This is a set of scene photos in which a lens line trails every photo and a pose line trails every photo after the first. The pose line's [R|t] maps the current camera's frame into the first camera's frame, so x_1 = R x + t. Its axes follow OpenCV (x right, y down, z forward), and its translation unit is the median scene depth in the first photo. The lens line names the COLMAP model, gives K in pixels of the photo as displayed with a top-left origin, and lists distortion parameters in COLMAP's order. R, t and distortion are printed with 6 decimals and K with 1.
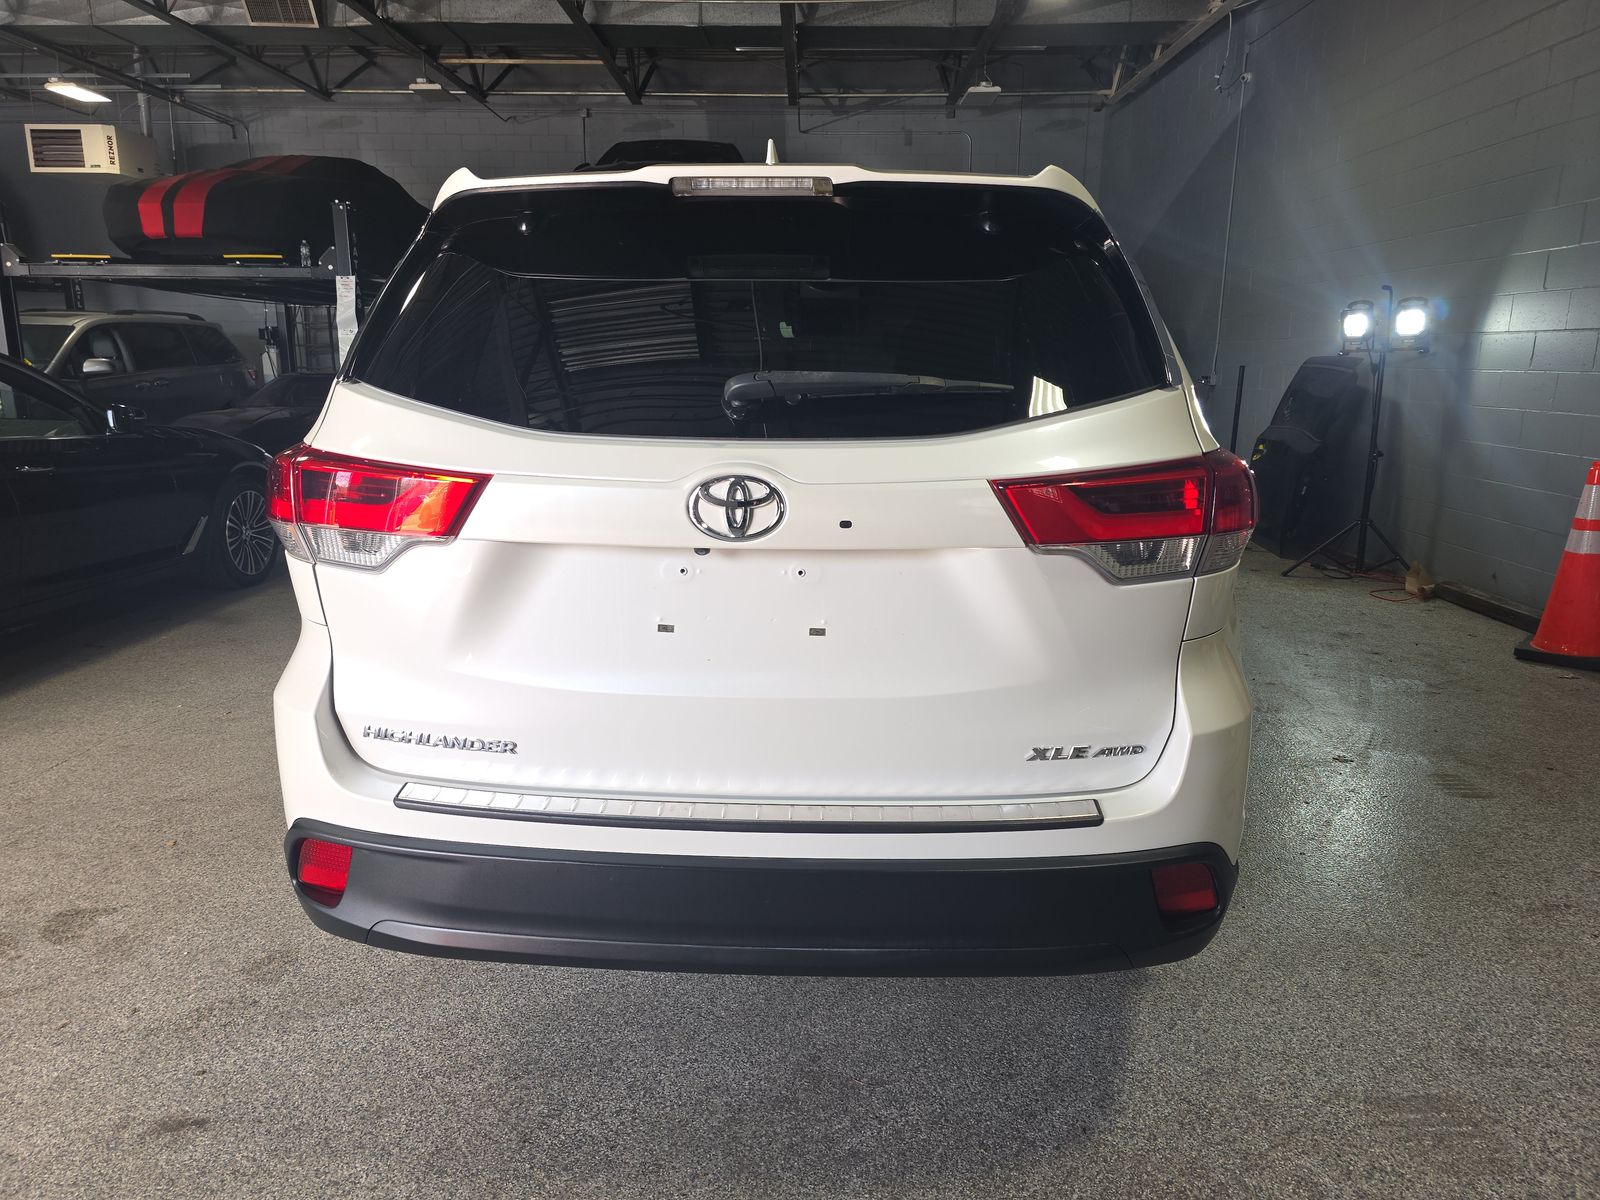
lens RADIAL K [[1092.6, 0, 801.6], [0, 1092.6, 593.3], [0, 0, 1]] dist [0.052217, -0.045187]
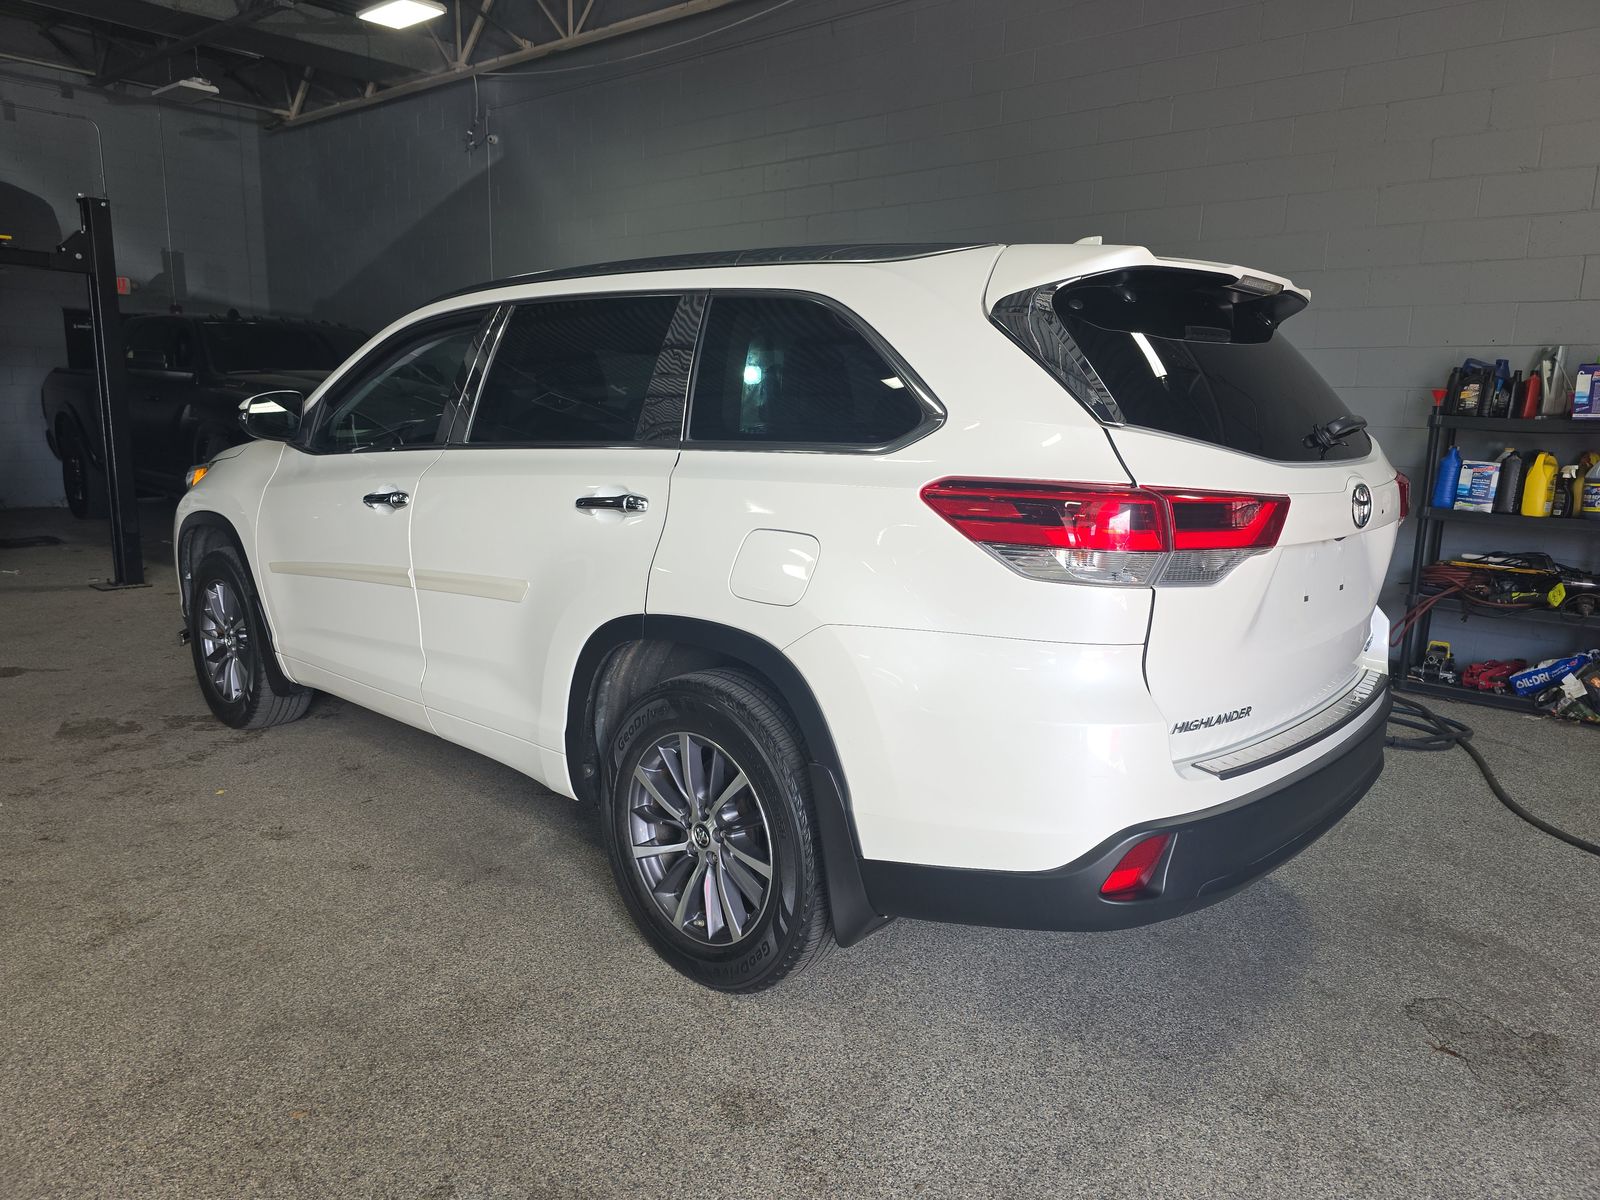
lens RADIAL K [[1092.6, 0, 801.6], [0, 1092.6, 593.3], [0, 0, 1]] dist [0.052217, -0.045187]
pose [[0.625316, -0.125622, 0.770194, -0.258737], [0.146803, 0.988274, 0.042003, -0.020644], [-0.766439, 0.086801, 0.636425, 0.095748]]
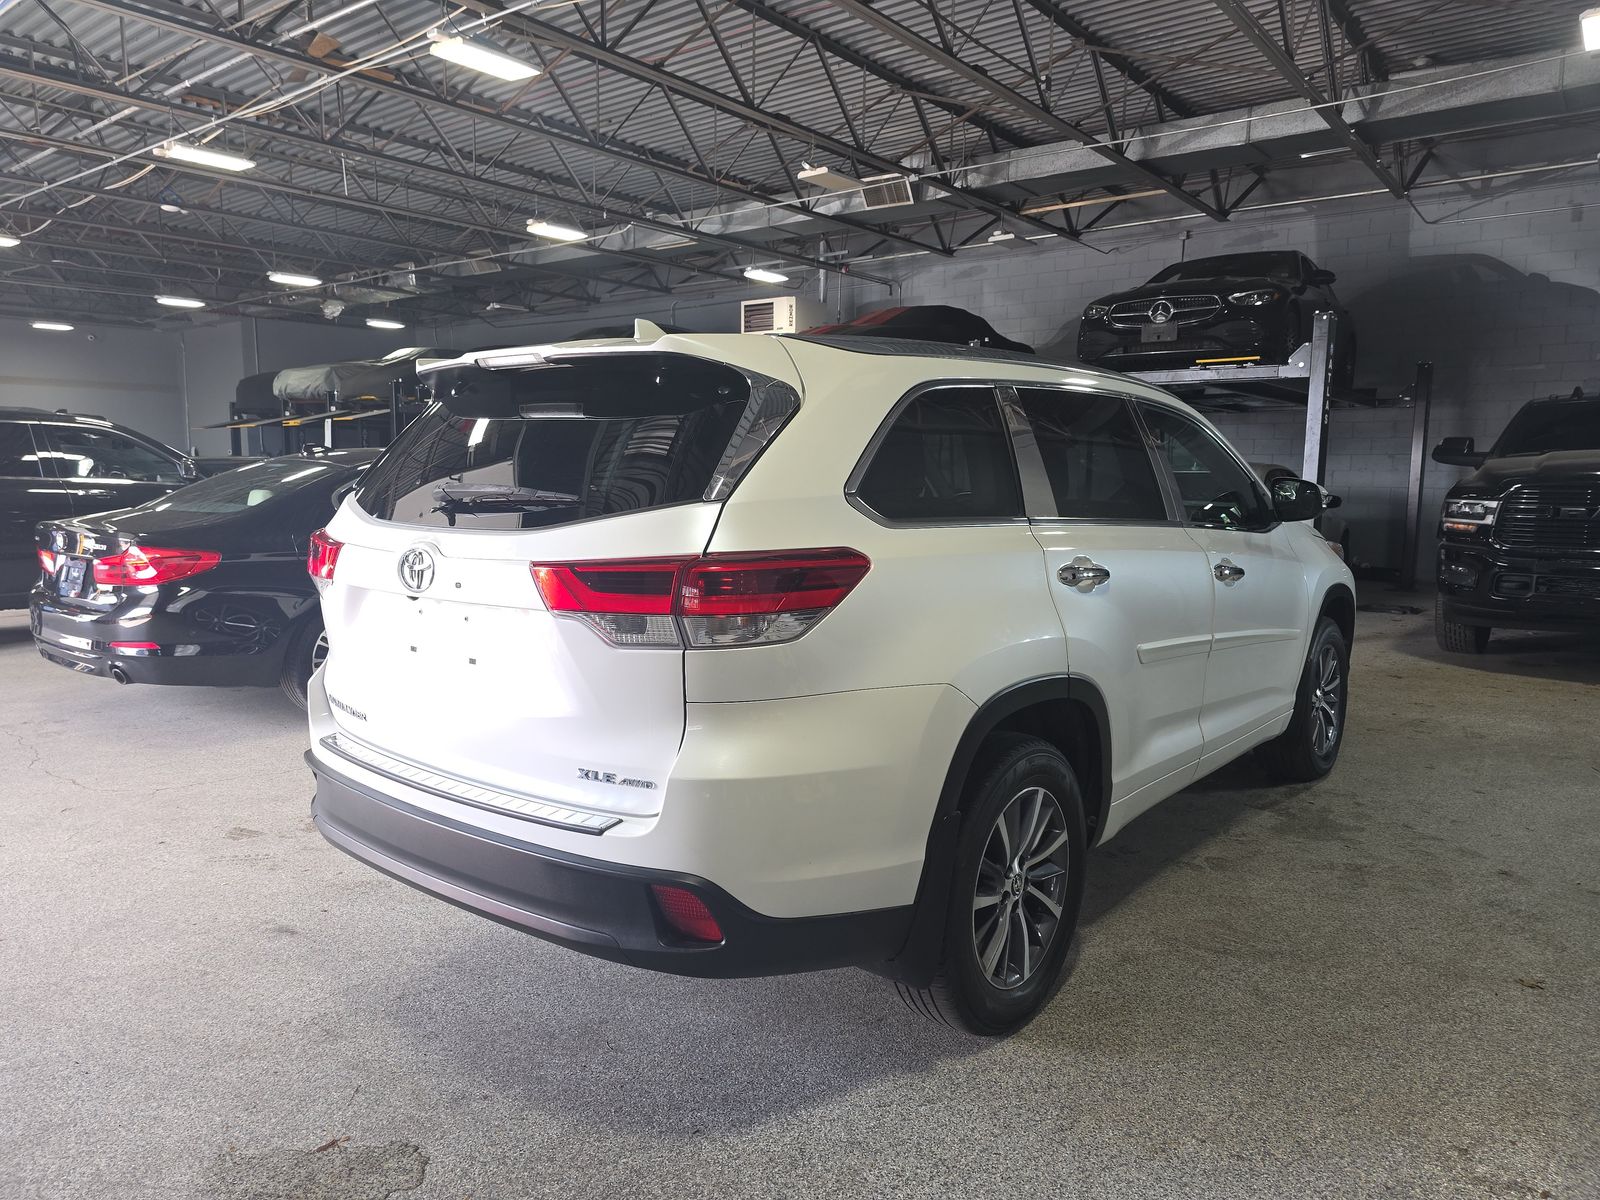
lens RADIAL K [[1092.6, 0, 801.6], [0, 1092.6, 593.3], [0, 0, 1]] dist [0.052217, -0.045187]
pose [[0.809457, 0.063712, -0.583712, 0.162424], [-0.121139, 0.990830, -0.059839, -0.002726], [0.574547, 0.119148, 0.809753, 0.008635]]
